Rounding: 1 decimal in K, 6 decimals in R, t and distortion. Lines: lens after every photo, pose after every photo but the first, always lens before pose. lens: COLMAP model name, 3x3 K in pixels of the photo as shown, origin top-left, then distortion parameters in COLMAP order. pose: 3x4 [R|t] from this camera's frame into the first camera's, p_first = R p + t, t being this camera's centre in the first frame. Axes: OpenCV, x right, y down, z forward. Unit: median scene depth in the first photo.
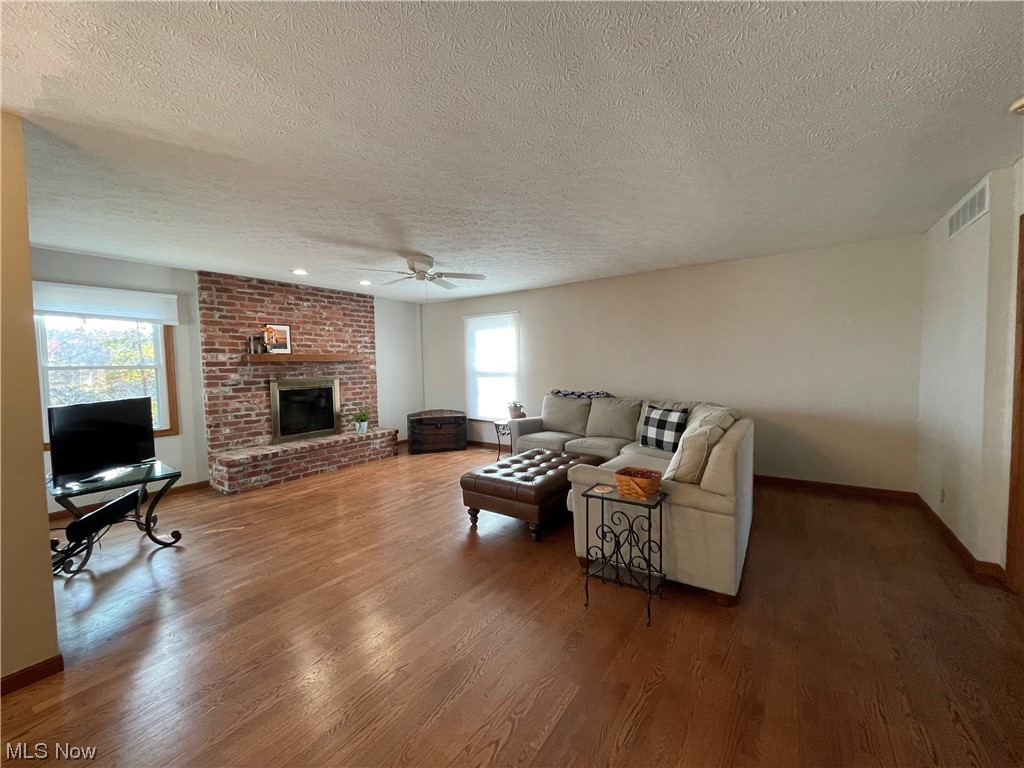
lens RADIAL K [[412.8, 0, 512.0], [0, 412.8, 384.0], [0, 0, 1]] dist [-0.001671, -0.000383]
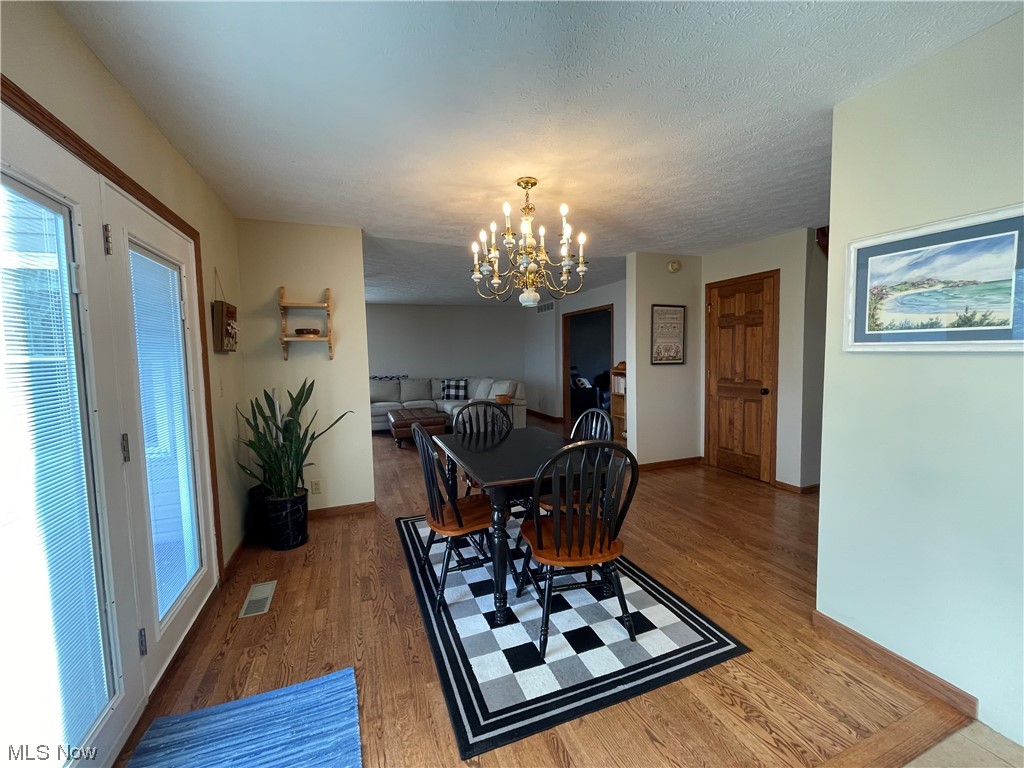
lens RADIAL K [[412.8, 0, 512.0], [0, 412.8, 384.0], [0, 0, 1]] dist [-0.001671, -0.000383]
pose [[0.559532, -0.048168, 0.827408, -1.163641], [0.047422, 0.998535, 0.026061, 0.039890], [-0.827451, 0.024655, 0.560996, -0.371697]]
